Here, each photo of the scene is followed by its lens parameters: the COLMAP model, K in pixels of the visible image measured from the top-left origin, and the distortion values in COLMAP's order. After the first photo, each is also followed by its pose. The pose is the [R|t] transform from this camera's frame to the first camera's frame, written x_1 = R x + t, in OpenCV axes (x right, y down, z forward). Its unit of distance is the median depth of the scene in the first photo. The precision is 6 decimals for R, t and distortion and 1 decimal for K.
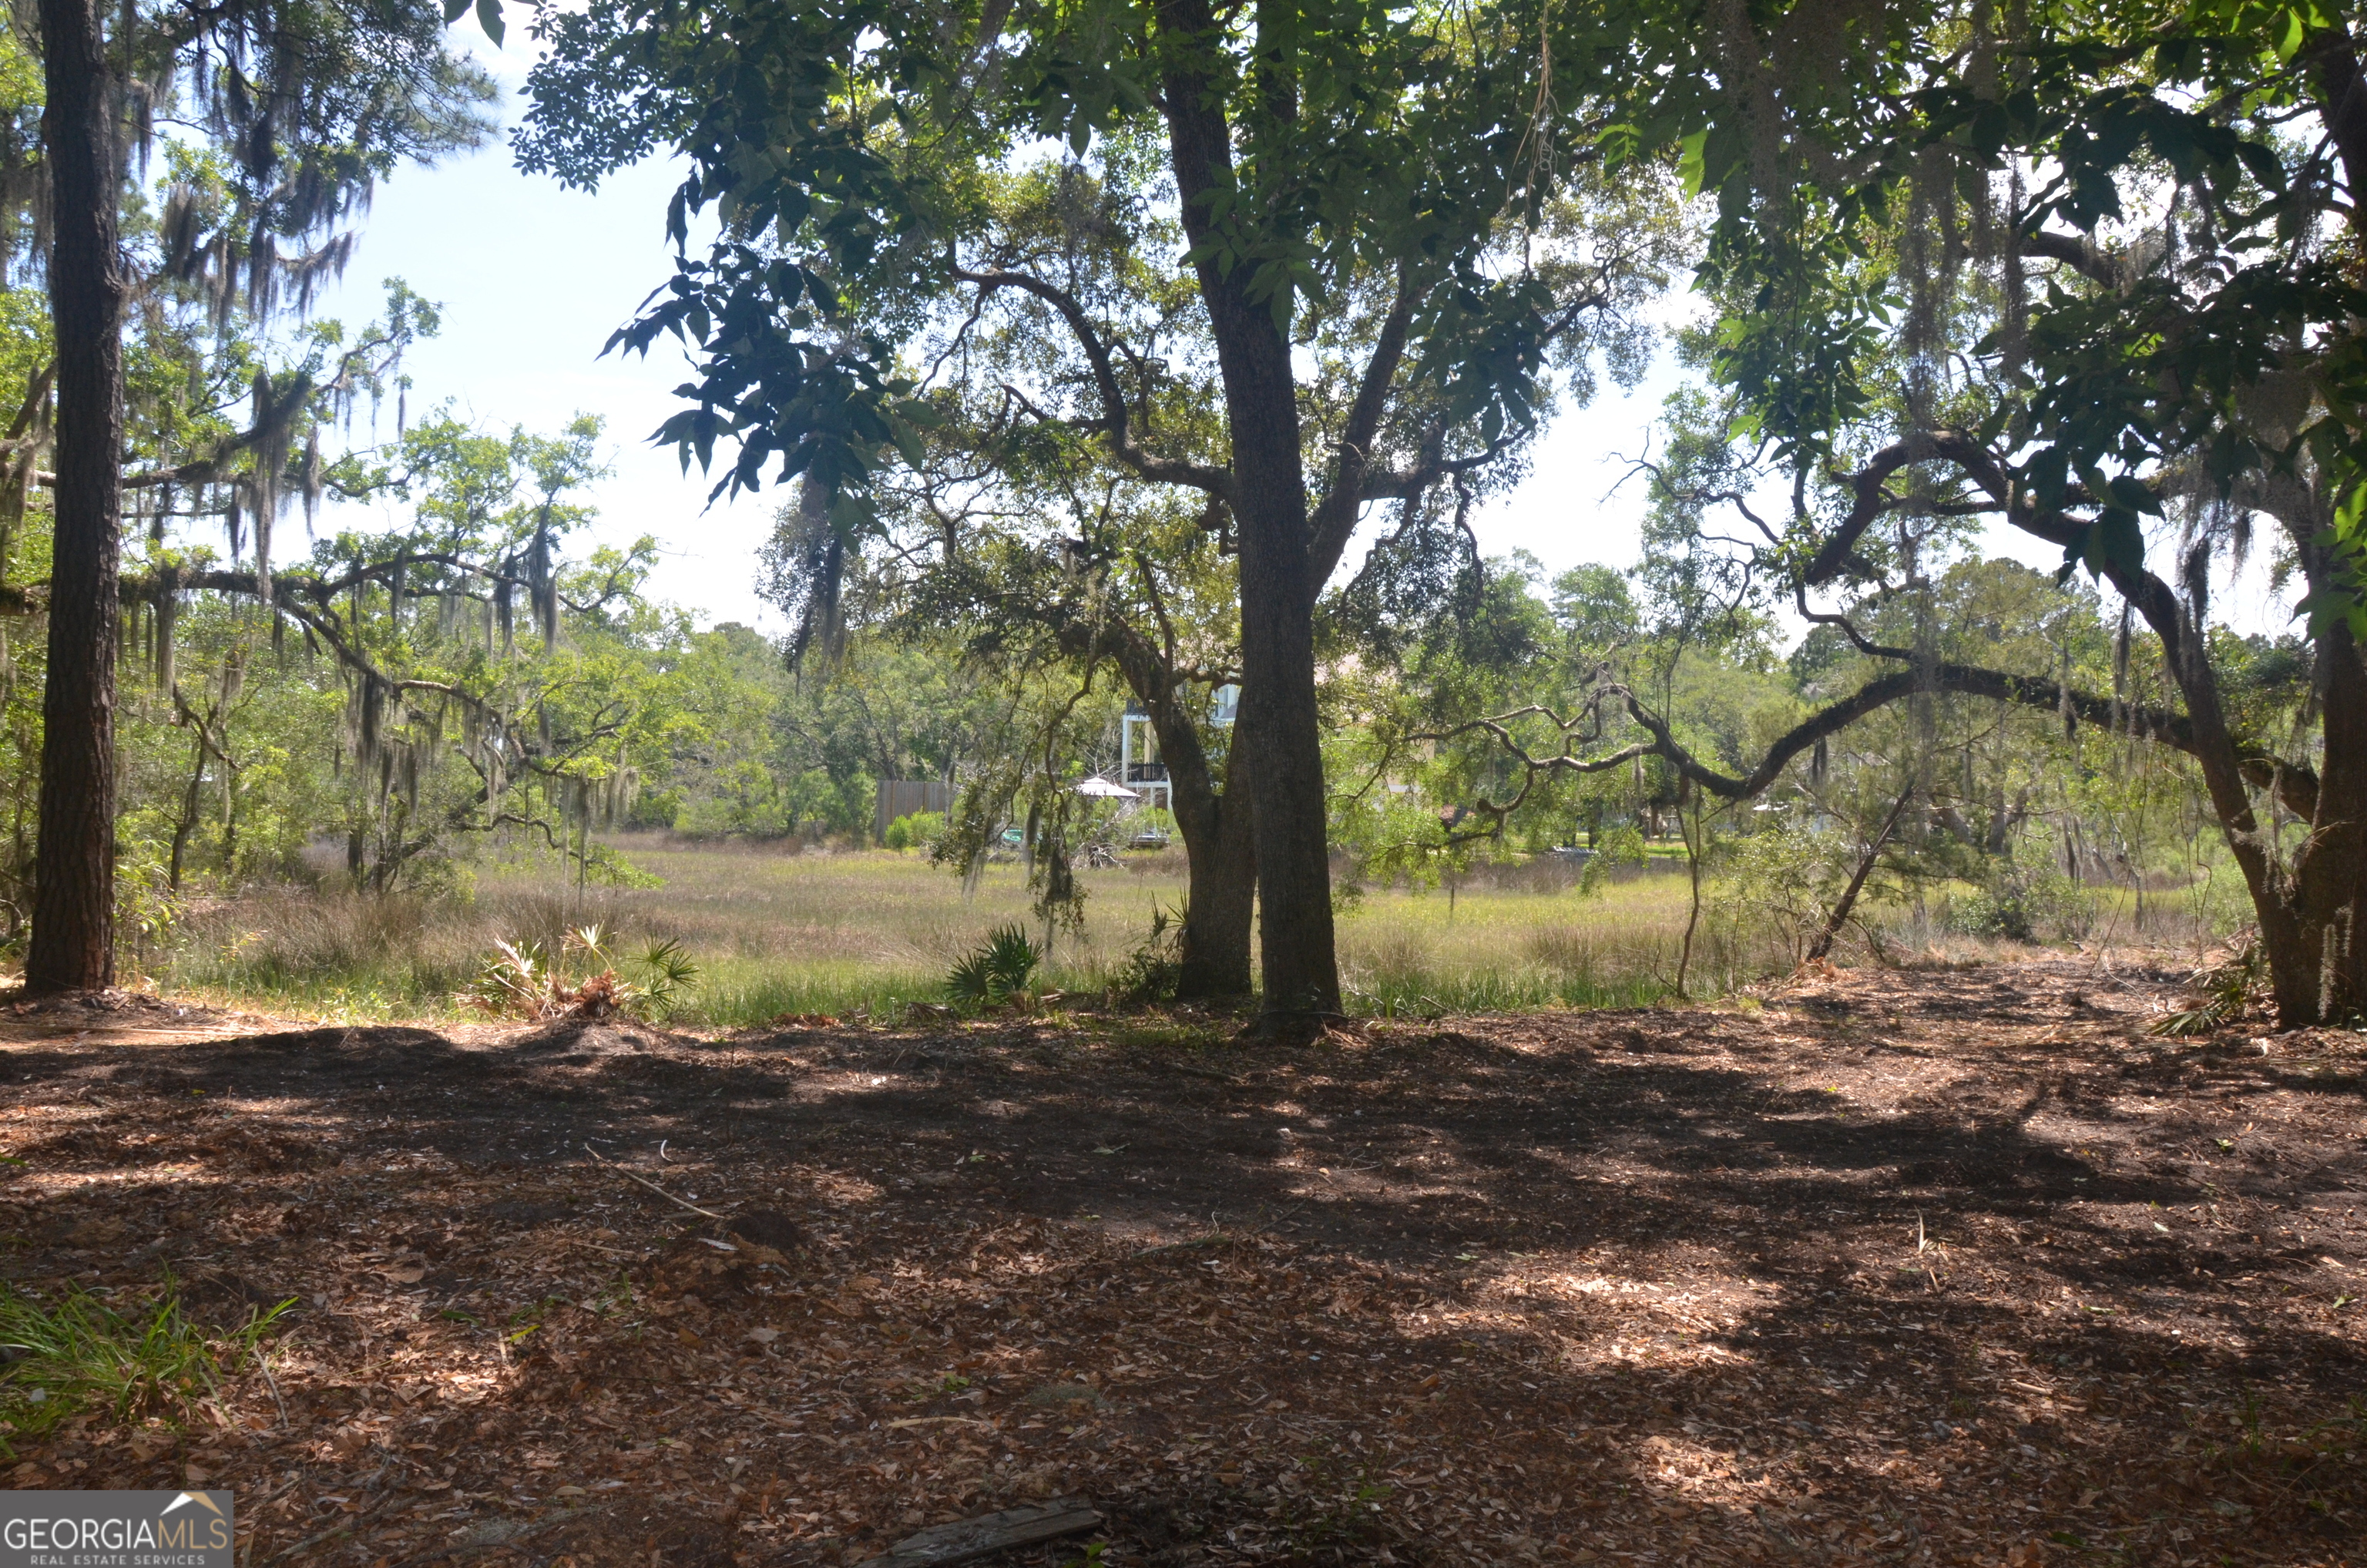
lens RADIAL K [[1858.5, 0, 1190.8], [0, 1858.5, 821.9], [0, 0, 1]] dist [-0.157047, 0.116742]
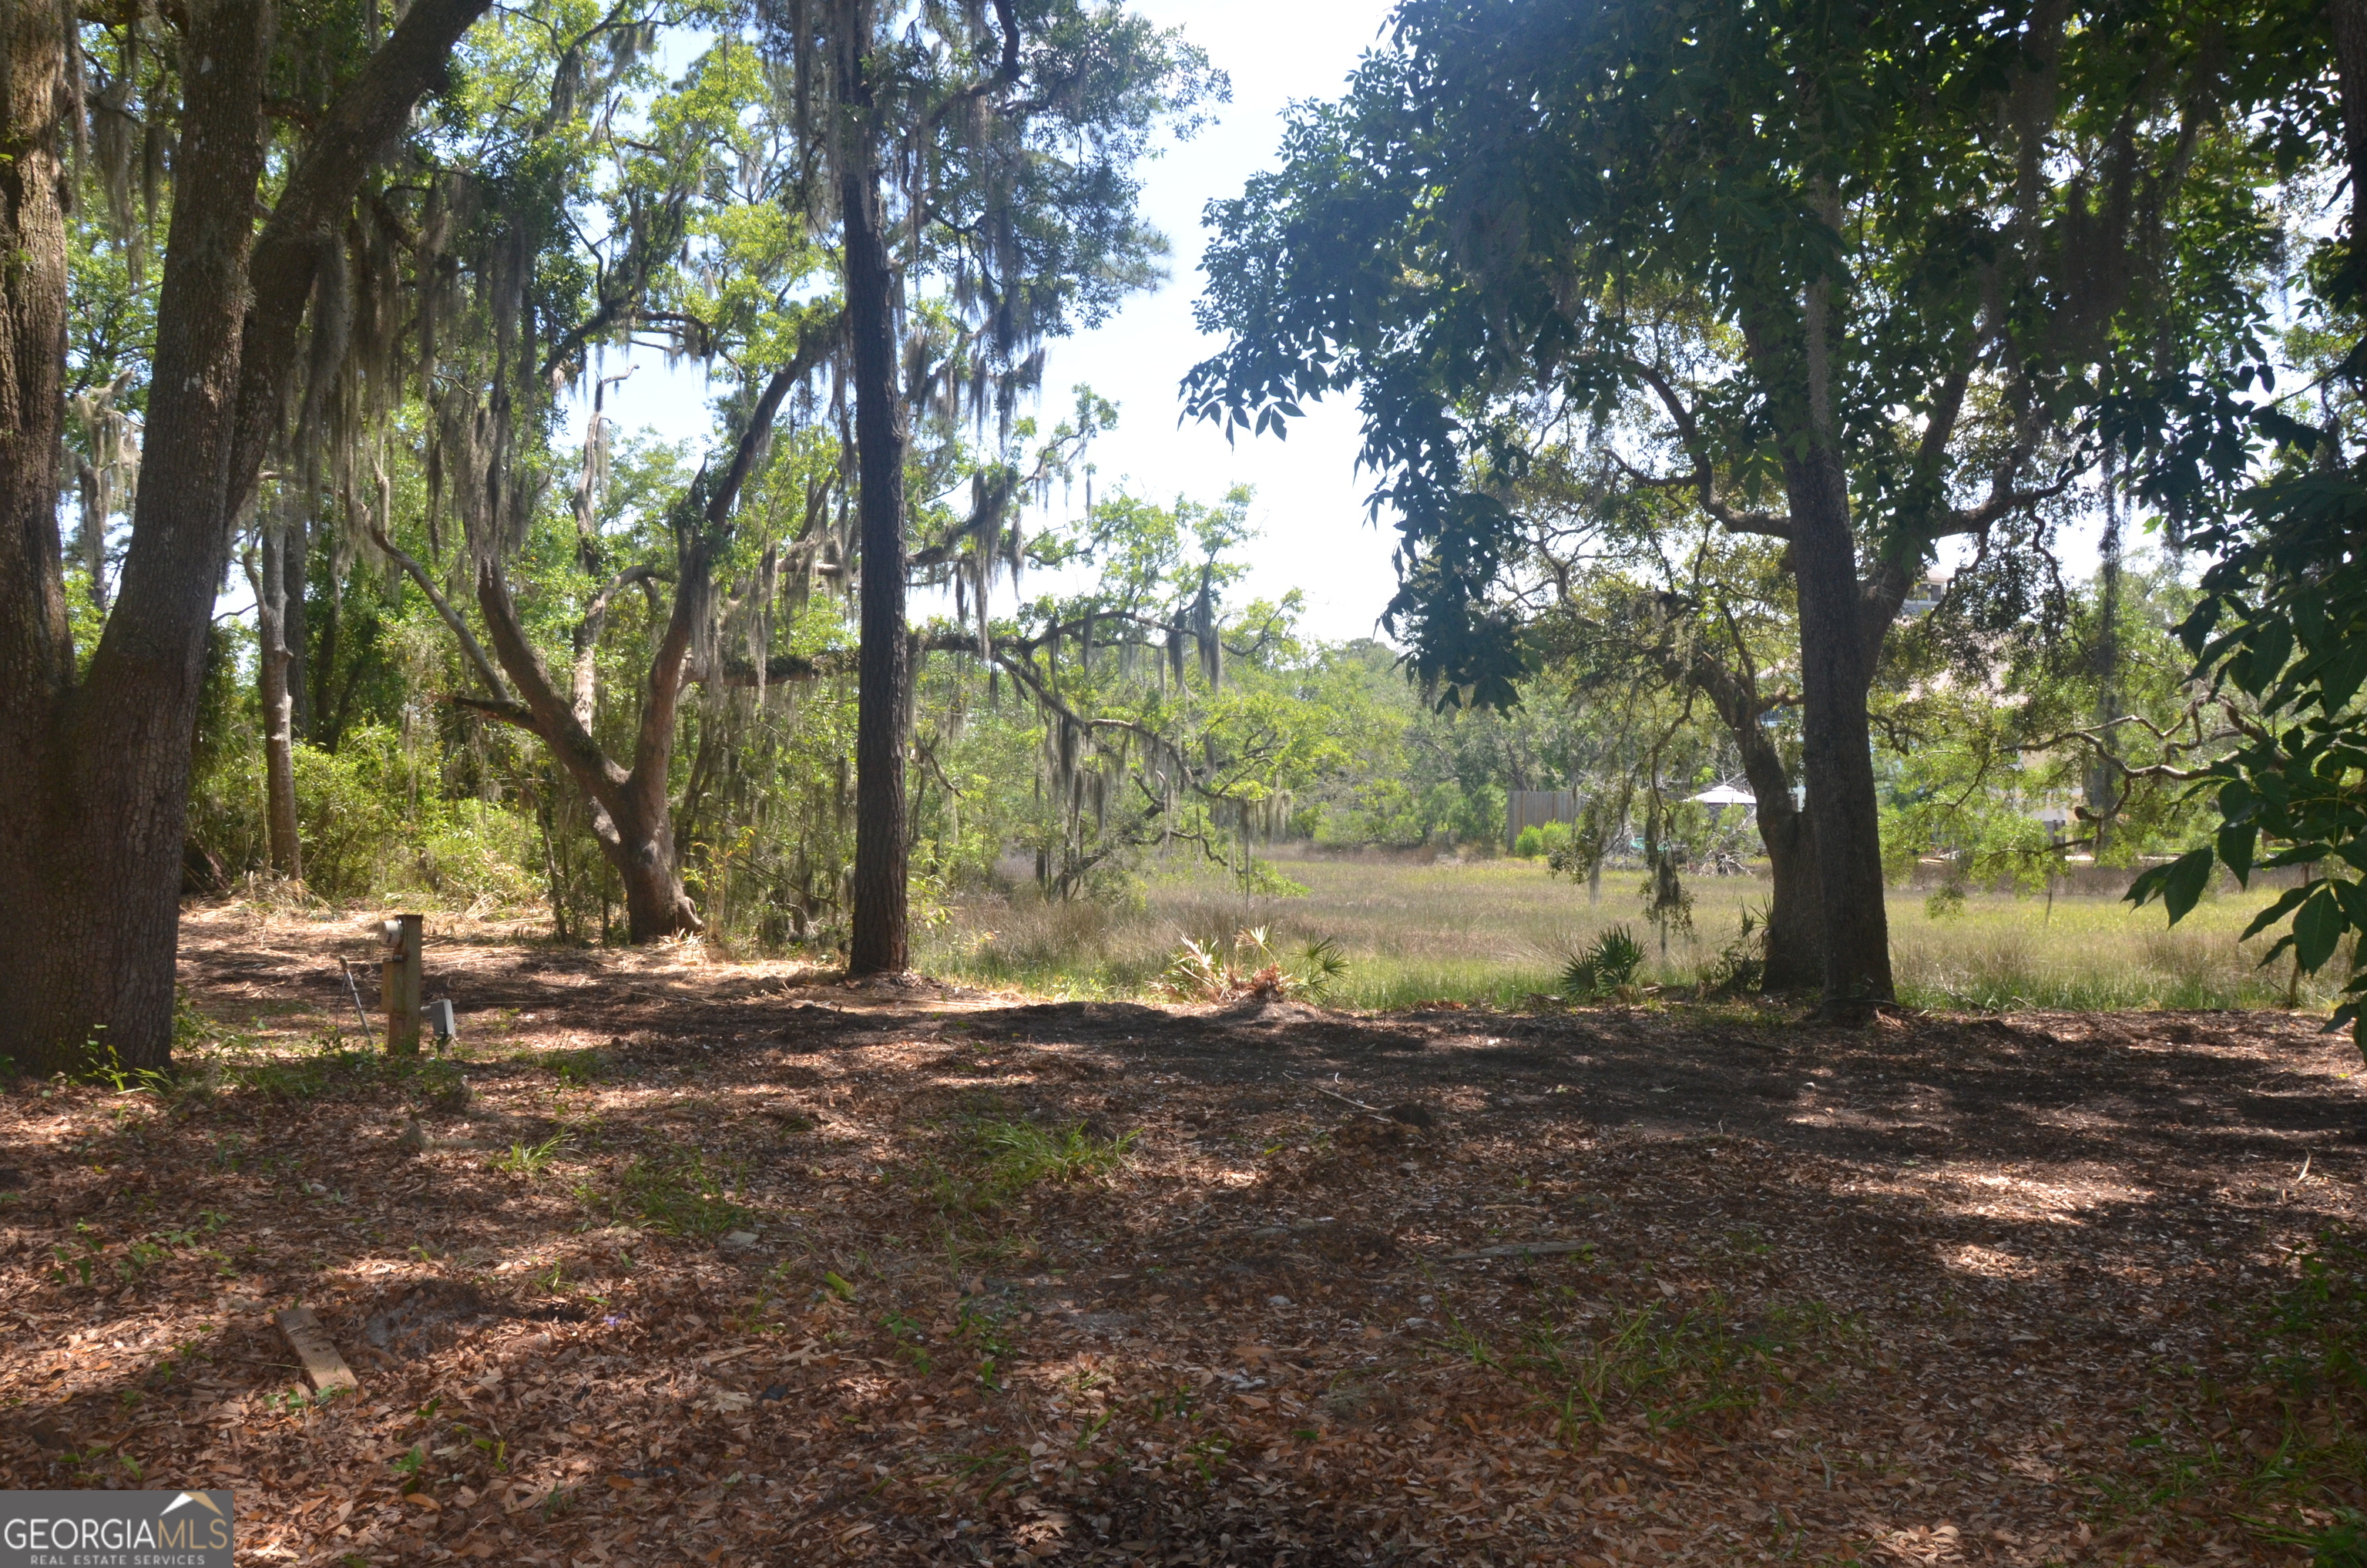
lens RADIAL K [[1858.5, 0, 1171.5], [0, 1858.5, 832.7], [0, 0, 1]] dist [-0.157047, 0.116742]
pose [[0.939611, -0.010301, -0.342088, 0.029934], [0.010893, 0.999941, -0.000191, -0.004242], [0.342070, -0.003546, 0.939668, -0.139671]]
